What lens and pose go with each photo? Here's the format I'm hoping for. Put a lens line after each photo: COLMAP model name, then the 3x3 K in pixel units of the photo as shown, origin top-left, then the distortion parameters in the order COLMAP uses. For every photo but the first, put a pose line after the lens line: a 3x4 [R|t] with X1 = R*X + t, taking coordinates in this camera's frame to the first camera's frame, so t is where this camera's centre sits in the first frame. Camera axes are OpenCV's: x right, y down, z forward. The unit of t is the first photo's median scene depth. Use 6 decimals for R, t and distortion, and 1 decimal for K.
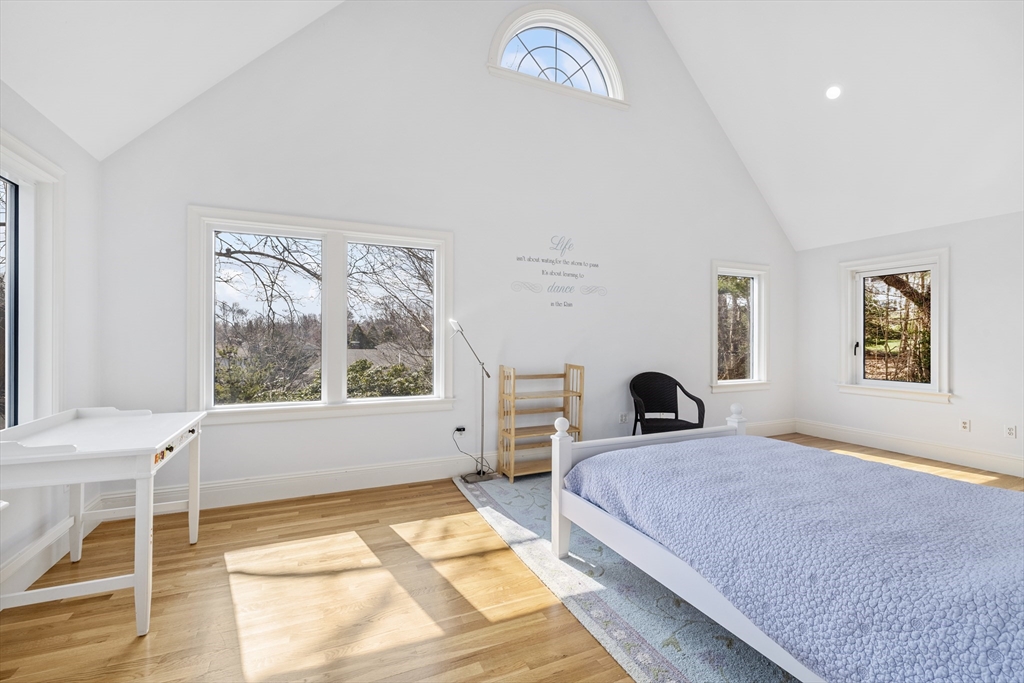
lens RADIAL K [[432.2, 0, 501.3], [0, 432.2, 340.9], [0, 0, 1]] dist [0.000253, -0.000583]
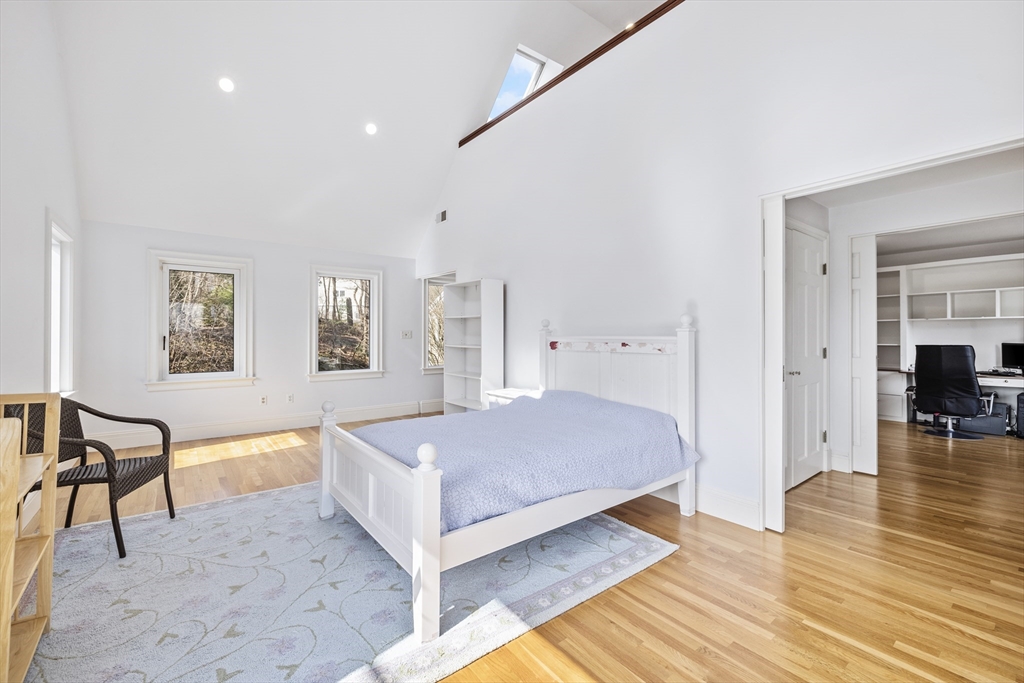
lens RADIAL K [[432.2, 0, 504.5], [0, 432.2, 335.8], [0, 0, 1]] dist [0.000253, -0.000583]
pose [[-0.238163, -0.004902, 0.971213, -0.335529], [0.001759, 0.999983, 0.005479, -0.002879], [-0.971224, 0.003013, -0.238150, 0.598795]]
